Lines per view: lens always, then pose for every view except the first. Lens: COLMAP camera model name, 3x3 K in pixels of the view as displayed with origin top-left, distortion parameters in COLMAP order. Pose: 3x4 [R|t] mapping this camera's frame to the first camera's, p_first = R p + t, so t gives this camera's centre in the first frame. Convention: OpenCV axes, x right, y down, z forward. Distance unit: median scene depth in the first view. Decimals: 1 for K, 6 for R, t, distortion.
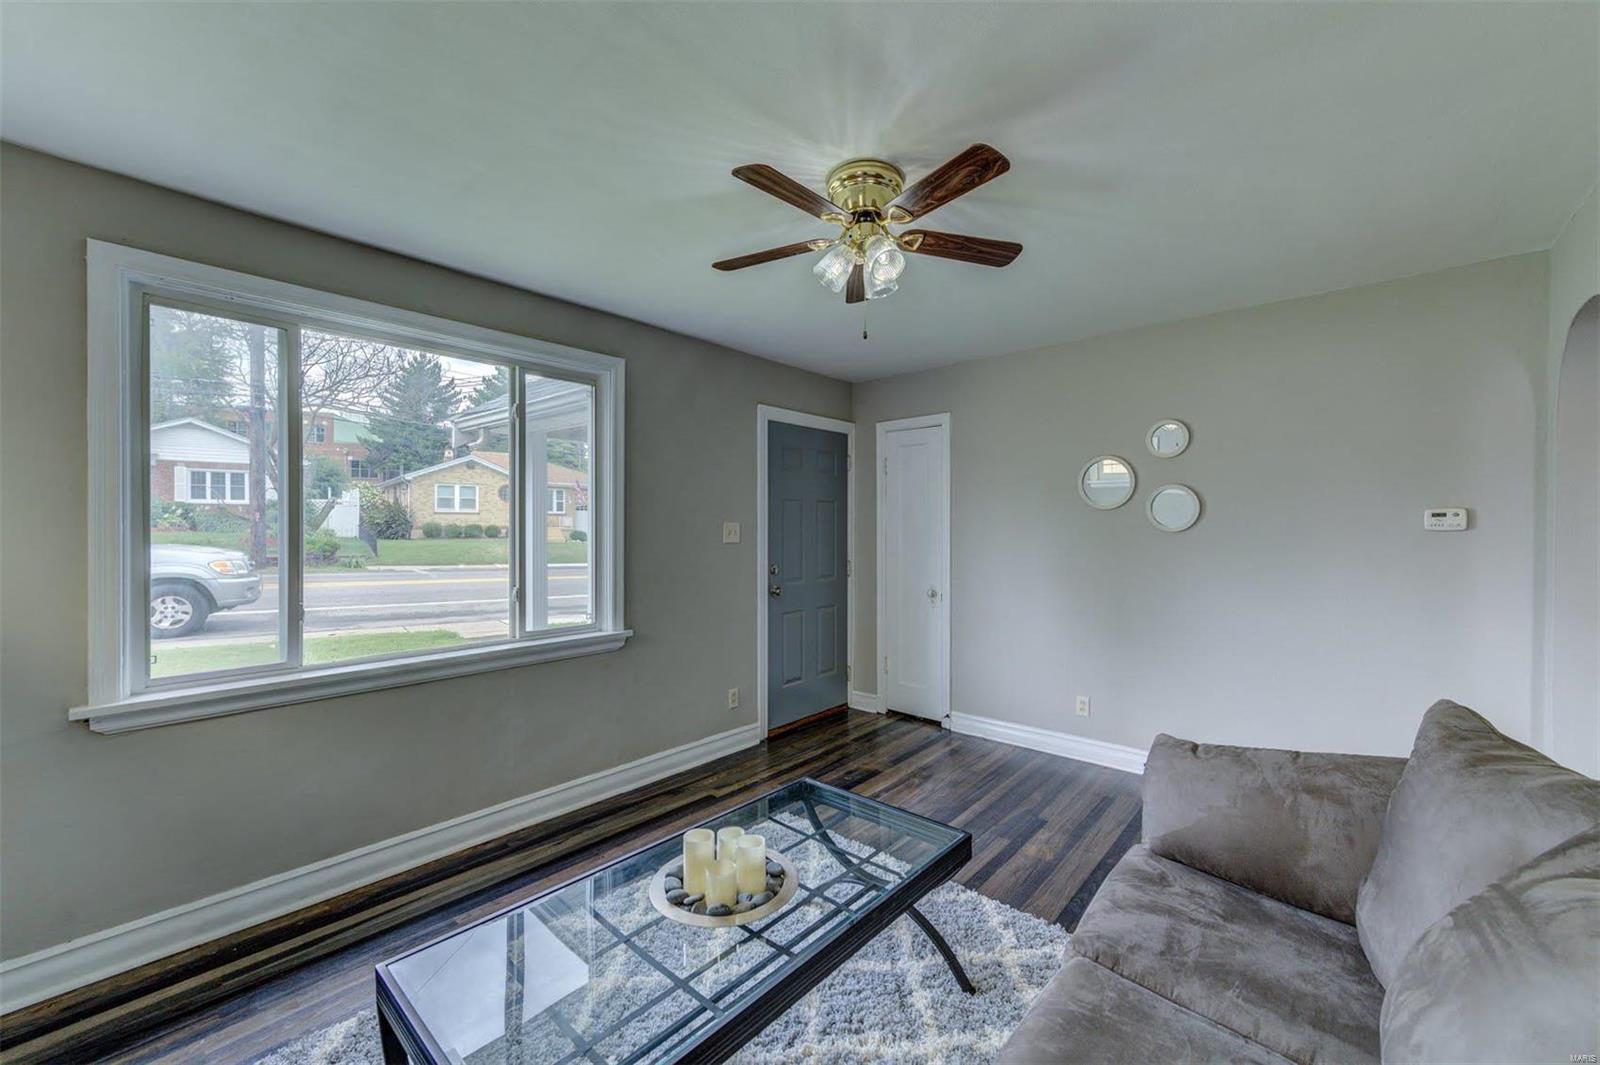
lens RADIAL K [[646.9, 0, 801.1], [0, 646.9, 528.5], [0, 0, 1]] dist [0.007922, -0.002391]
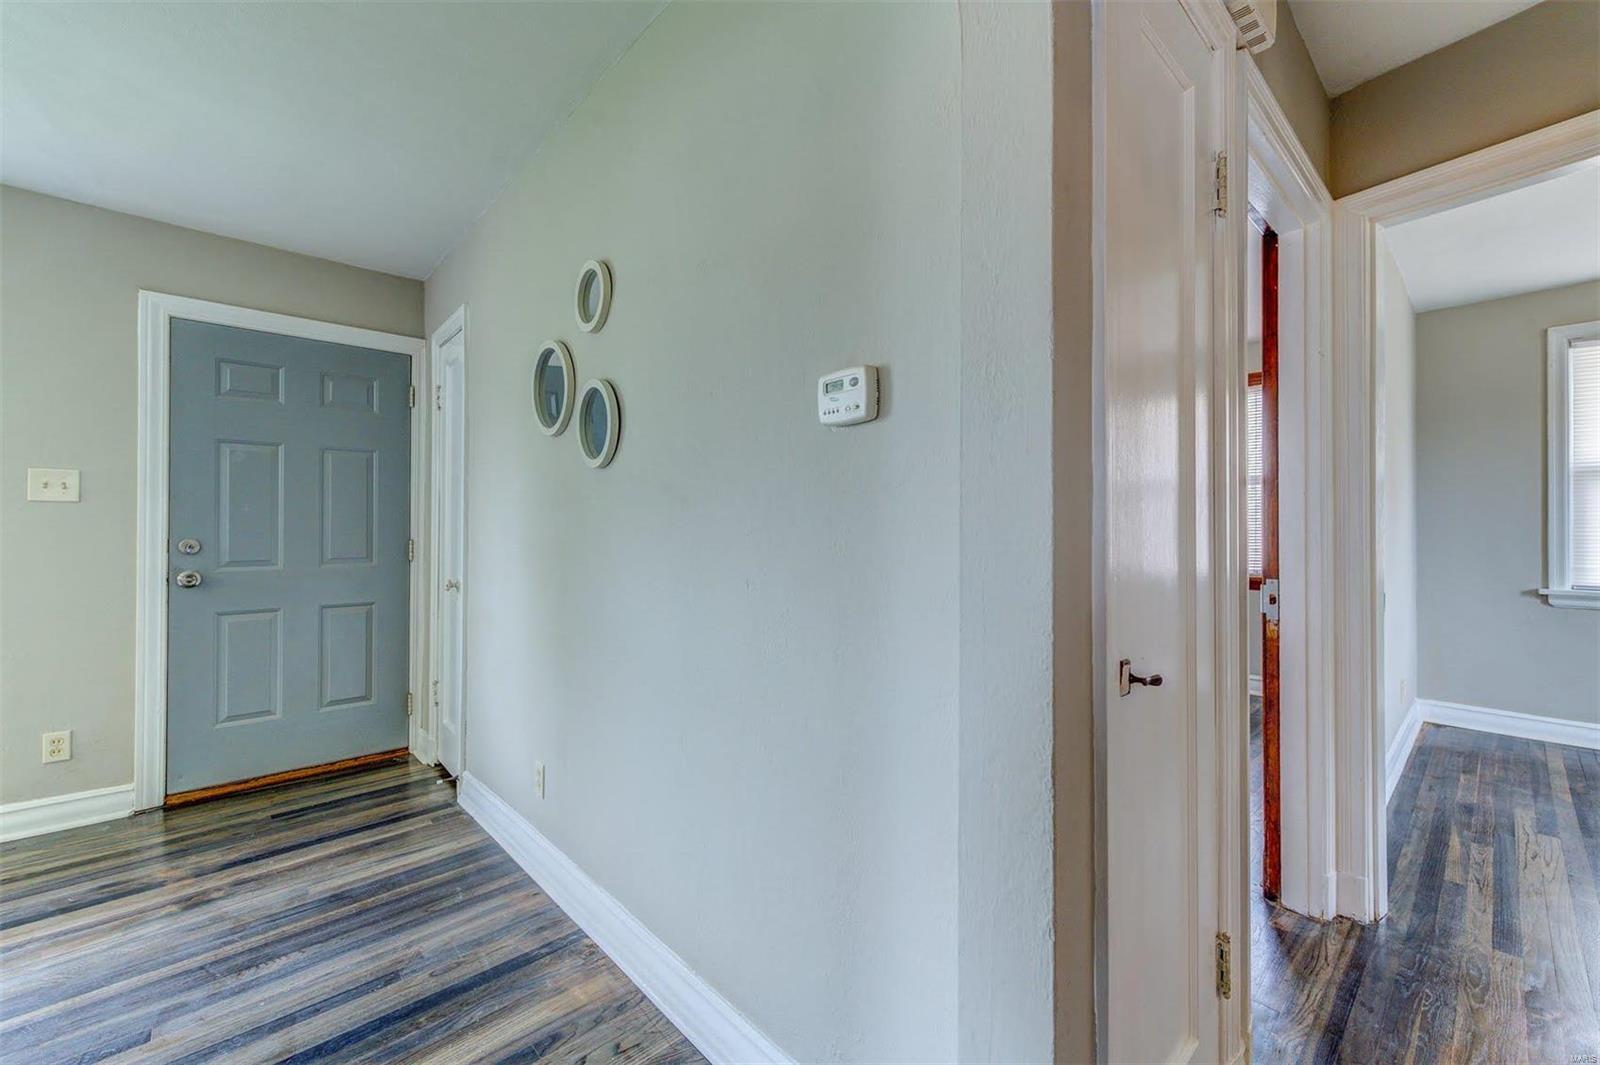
lens RADIAL K [[681.3, 0, 805.5], [0, 681.3, 529.3], [0, 0, 1]] dist [-0.004096, -0.000634]
pose [[0.997754, 0.002327, -0.066939, 0.648487], [-0.002086, 0.999991, 0.003669, 0.043667], [0.066947, -0.003521, 0.997750, 0.374459]]
